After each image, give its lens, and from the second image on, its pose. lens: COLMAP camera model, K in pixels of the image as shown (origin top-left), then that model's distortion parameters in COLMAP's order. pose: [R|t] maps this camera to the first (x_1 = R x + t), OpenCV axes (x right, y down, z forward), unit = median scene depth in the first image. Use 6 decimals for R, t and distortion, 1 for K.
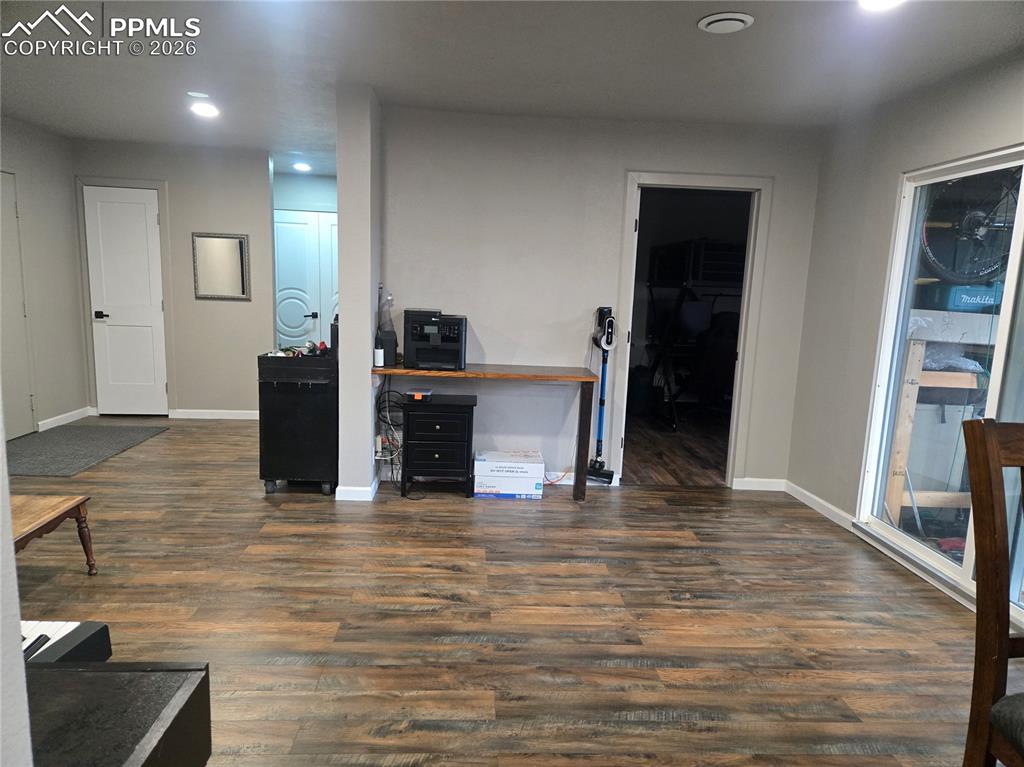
lens RADIAL K [[697.3, 0, 504.5], [0, 697.3, 391.7], [0, 0, 1]] dist [0.079096, -0.056112]
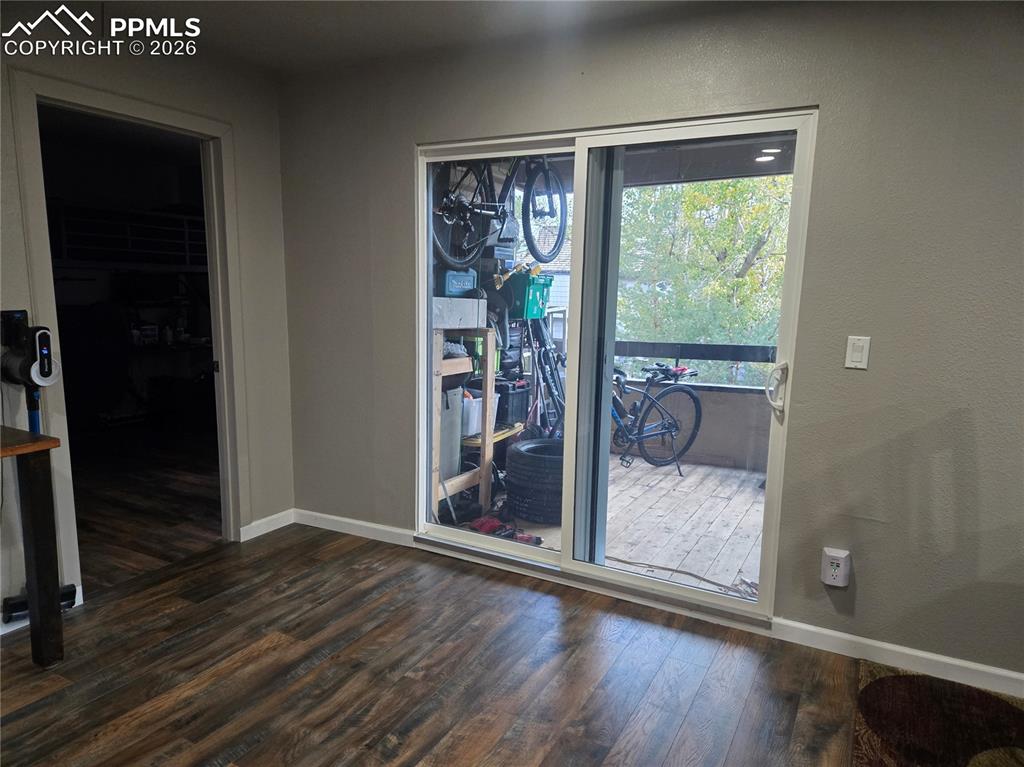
lens RADIAL K [[697.3, 0, 518.2], [0, 697.3, 388.0], [0, 0, 1]] dist [0.079096, -0.056112]
pose [[0.524426, -0.157374, 0.836786, -0.162219], [0.132620, 0.985874, 0.102298, -0.079843], [-0.841064, 0.057327, 0.537889, 0.438186]]
